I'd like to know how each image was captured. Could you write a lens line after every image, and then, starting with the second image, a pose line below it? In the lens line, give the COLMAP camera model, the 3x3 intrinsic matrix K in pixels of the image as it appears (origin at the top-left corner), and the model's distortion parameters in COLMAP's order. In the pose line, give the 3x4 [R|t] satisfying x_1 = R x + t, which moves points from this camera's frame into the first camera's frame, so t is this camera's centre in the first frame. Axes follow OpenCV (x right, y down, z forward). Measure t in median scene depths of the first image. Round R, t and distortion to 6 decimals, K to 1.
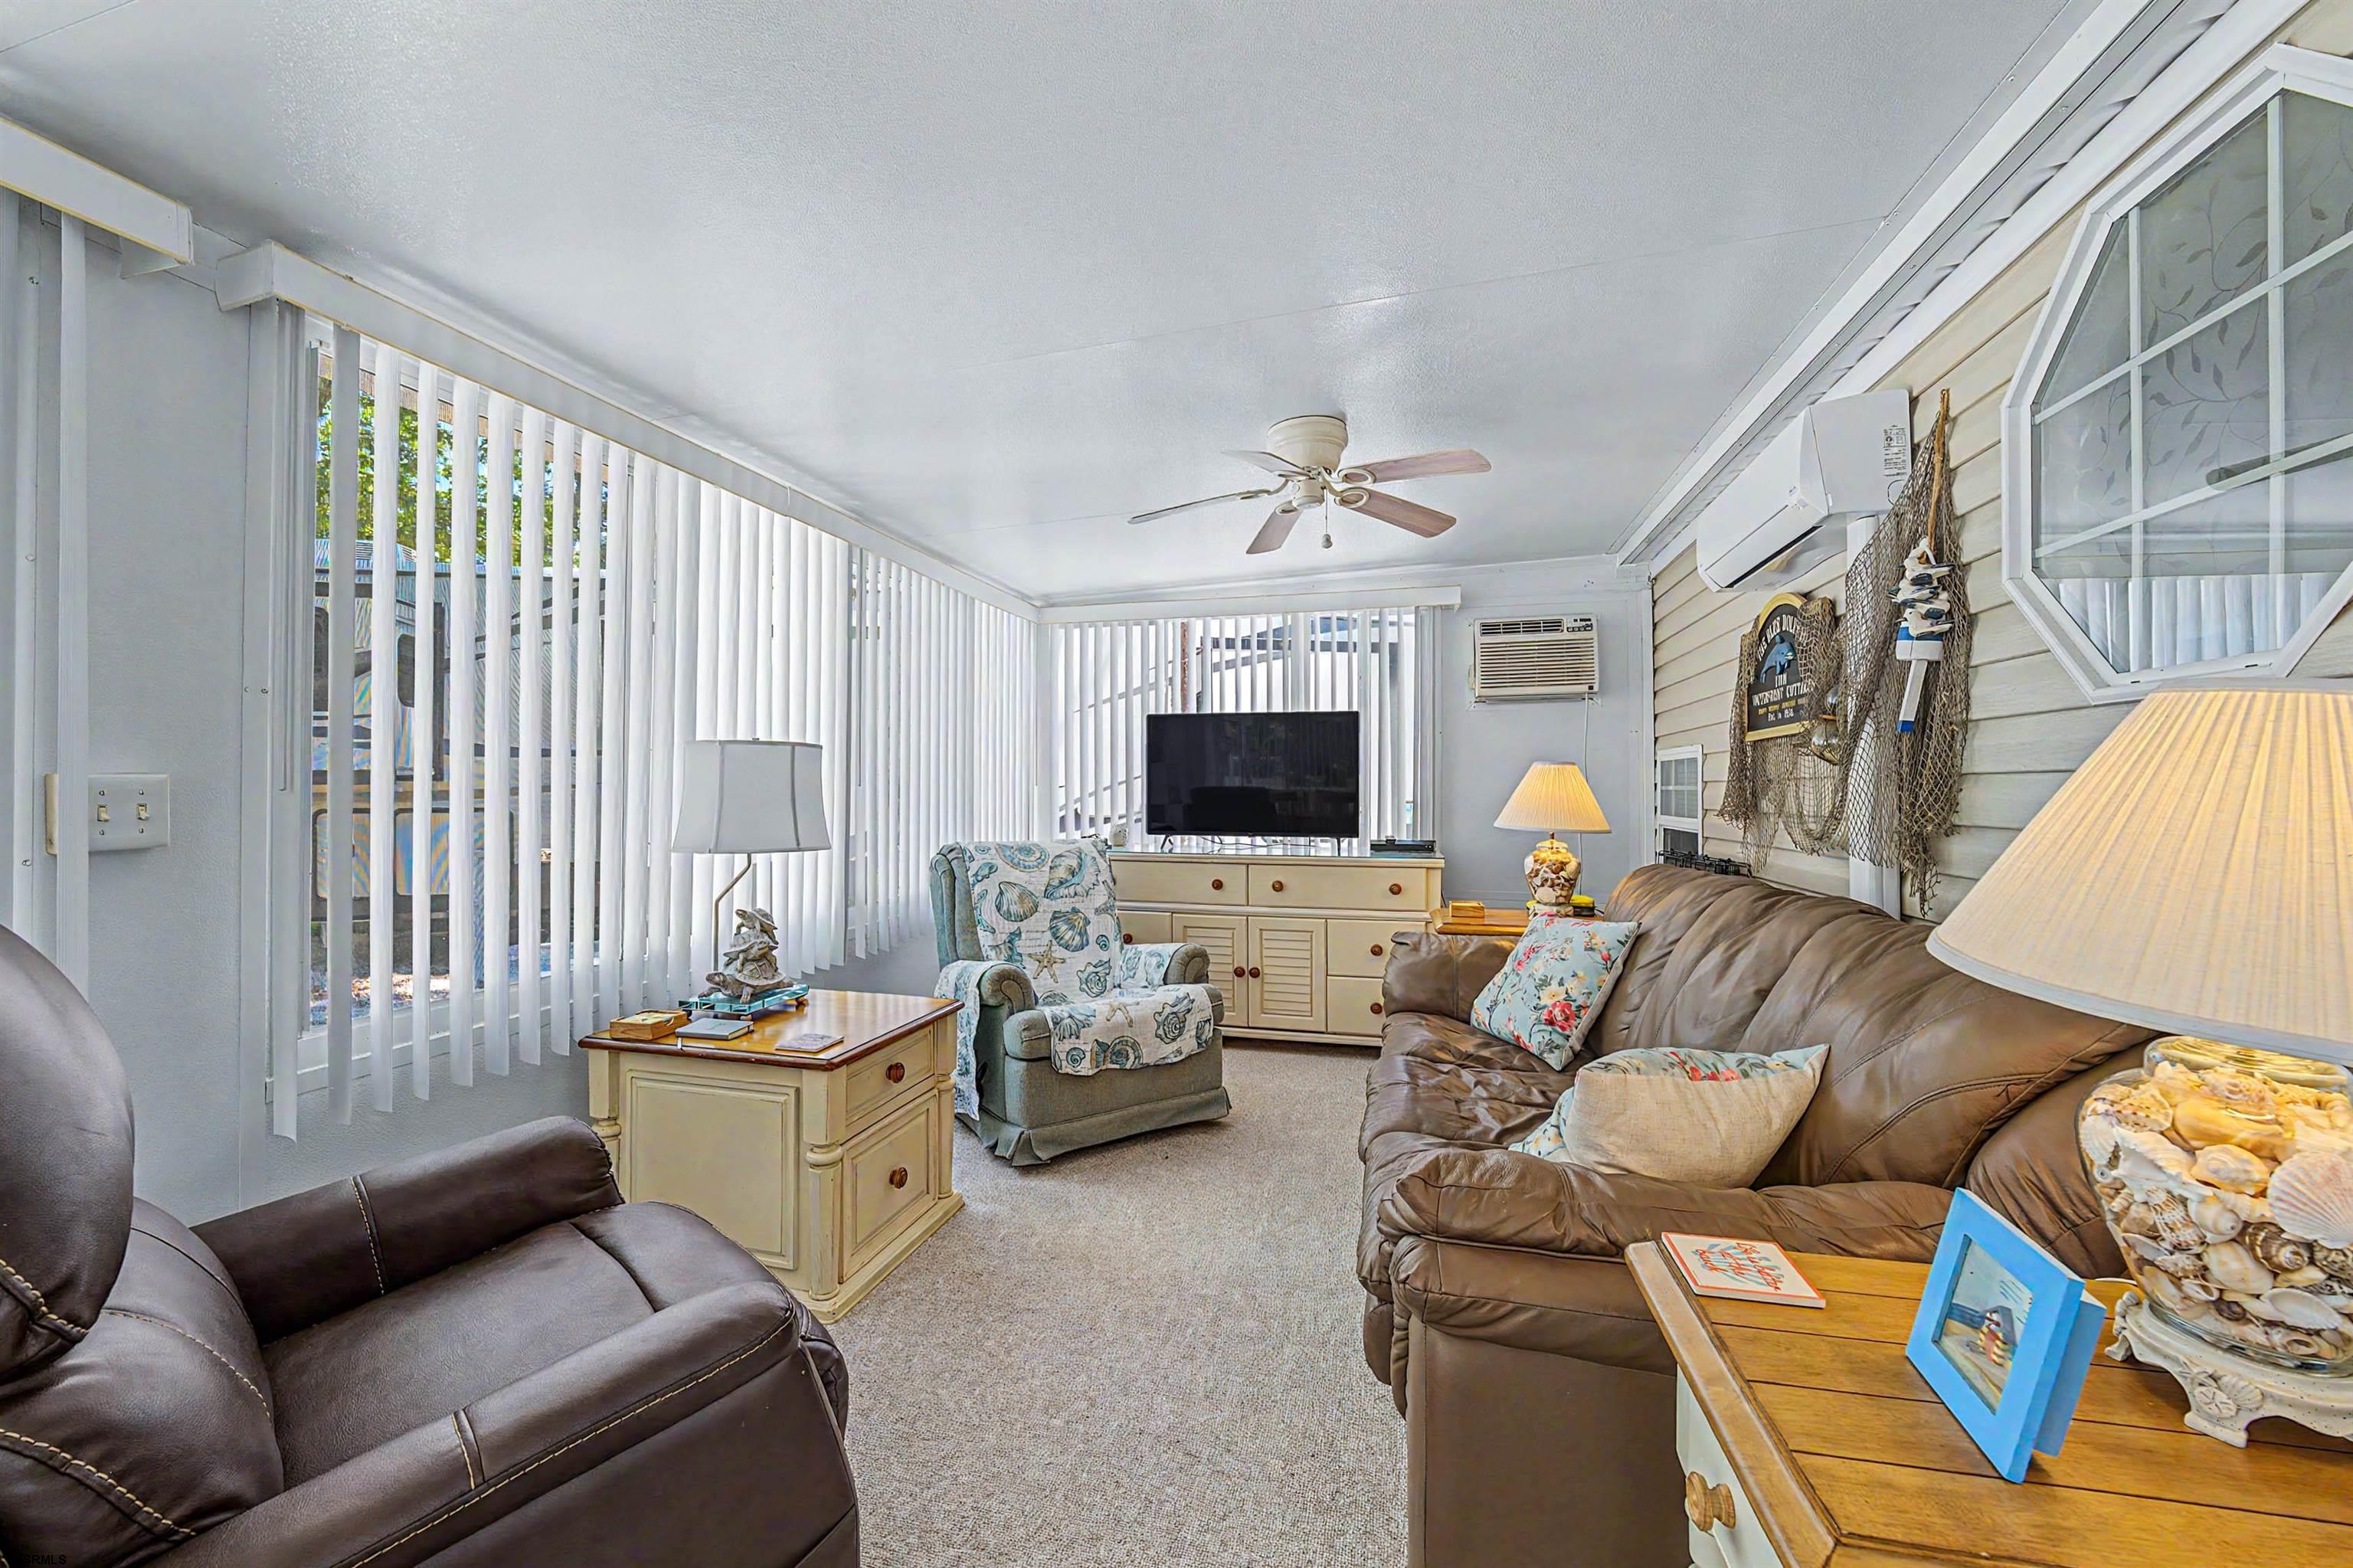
lens RADIAL K [[925.0, 0, 1167.4], [0, 925.0, 779.1], [0, 0, 1]] dist [-0.006929, -0.000449]
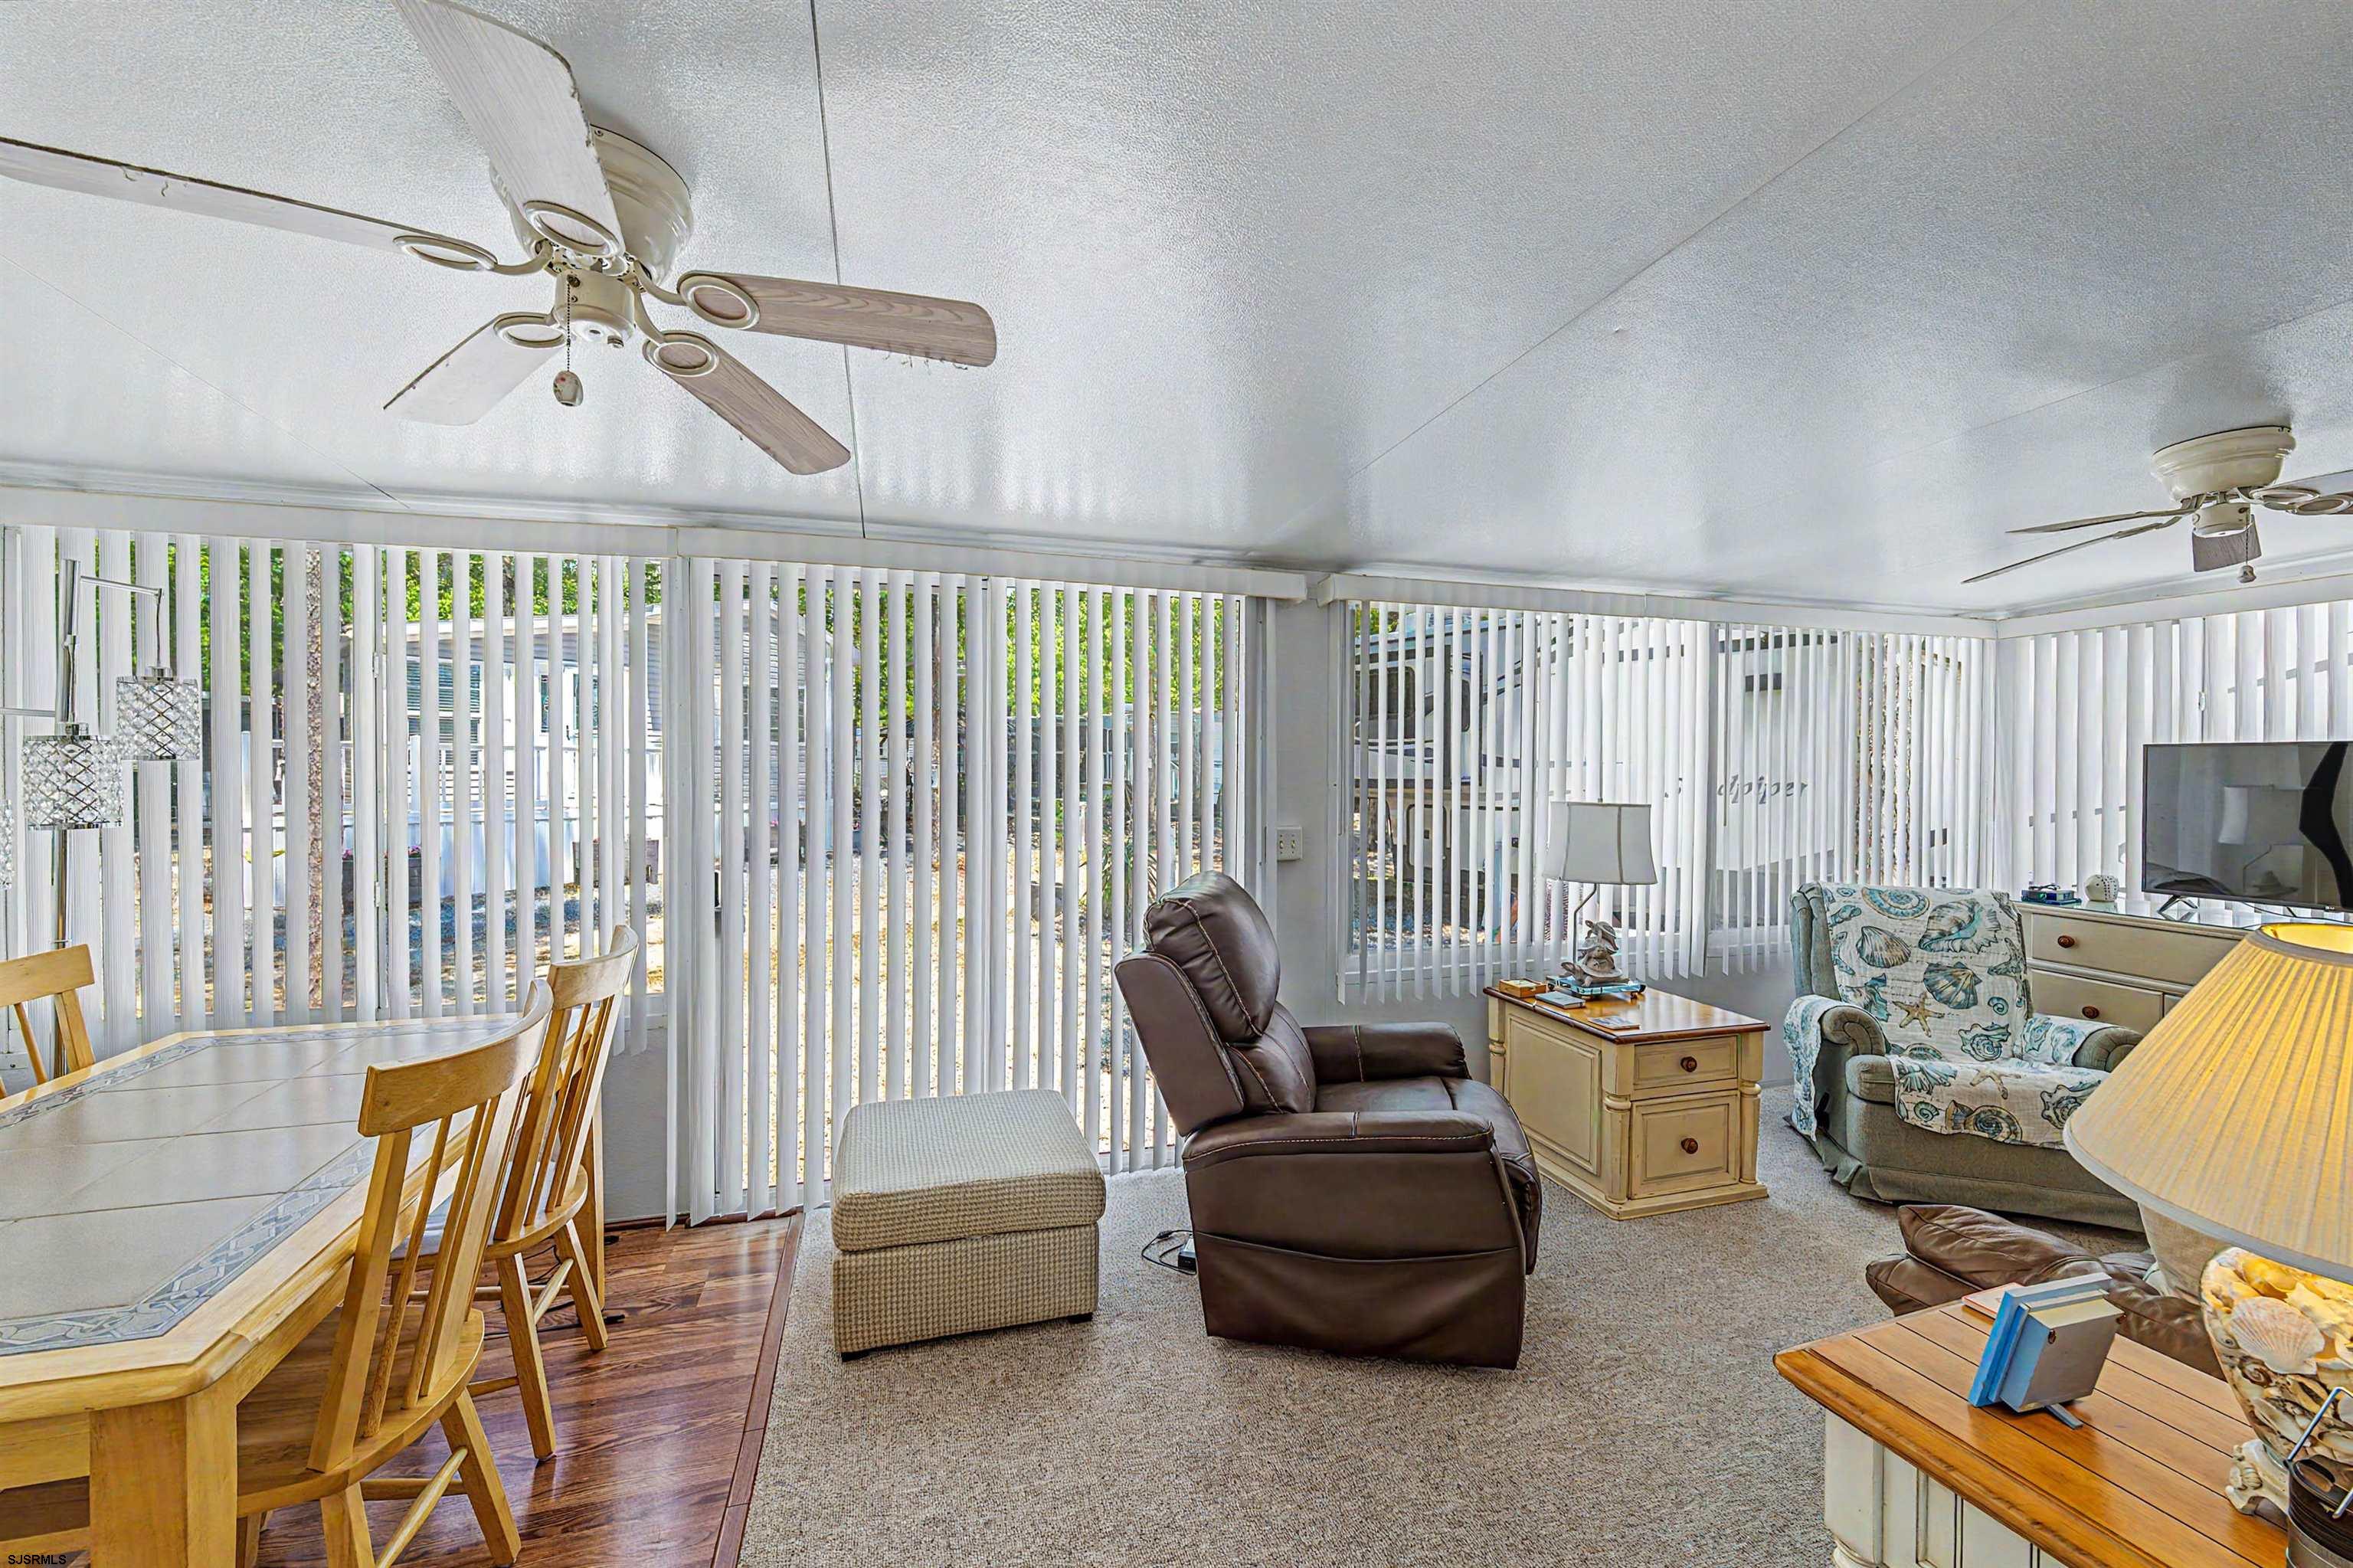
lens RADIAL K [[925.0, 0, 1172.2], [0, 925.0, 776.7], [0, 0, 1]] dist [-0.006929, -0.000449]
pose [[0.521700, 0.007046, -0.853100, 0.319097], [0.002557, 0.999948, 0.009822, -0.073597], [0.853125, -0.007305, 0.521656, -0.213524]]
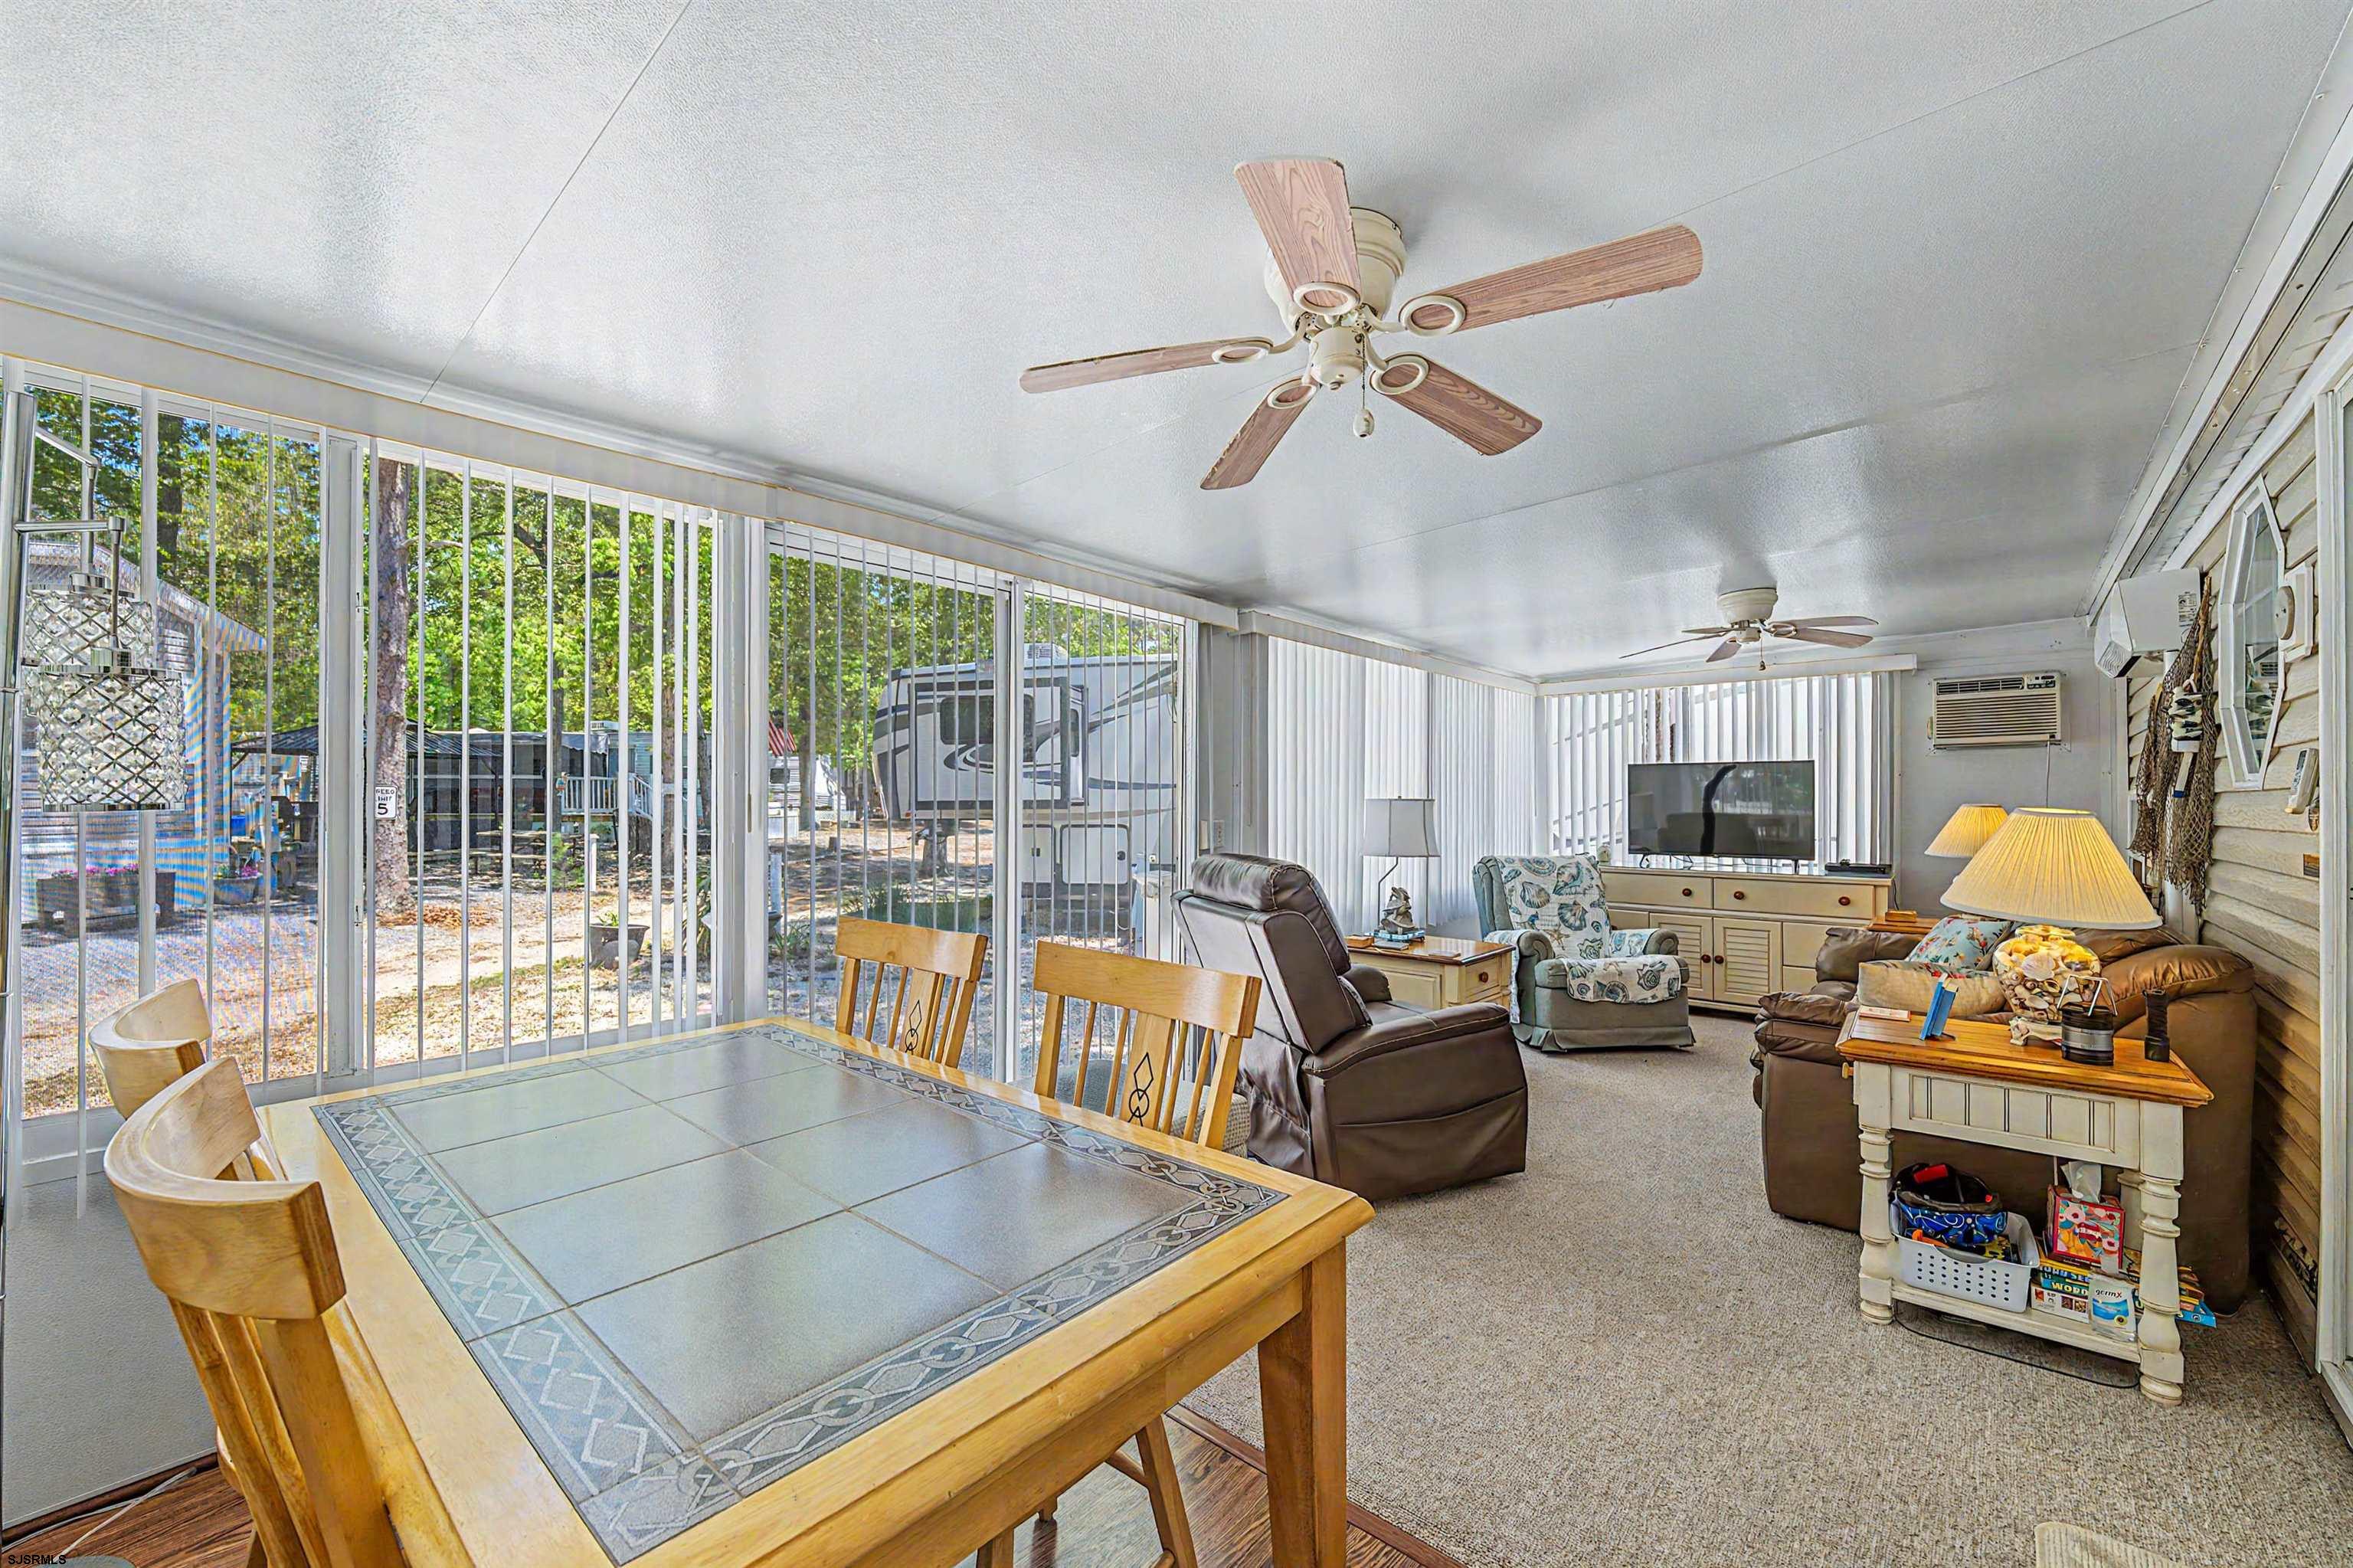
lens RADIAL K [[925.0, 0, 1165.6], [0, 925.0, 794.4], [0, 0, 1]] dist [-0.006929, -0.000449]
pose [[0.890306, -0.004062, -0.455345, -0.011669], [0.003085, 0.999991, -0.002887, -0.034969], [0.455353, 0.001166, 0.890310, -0.707075]]
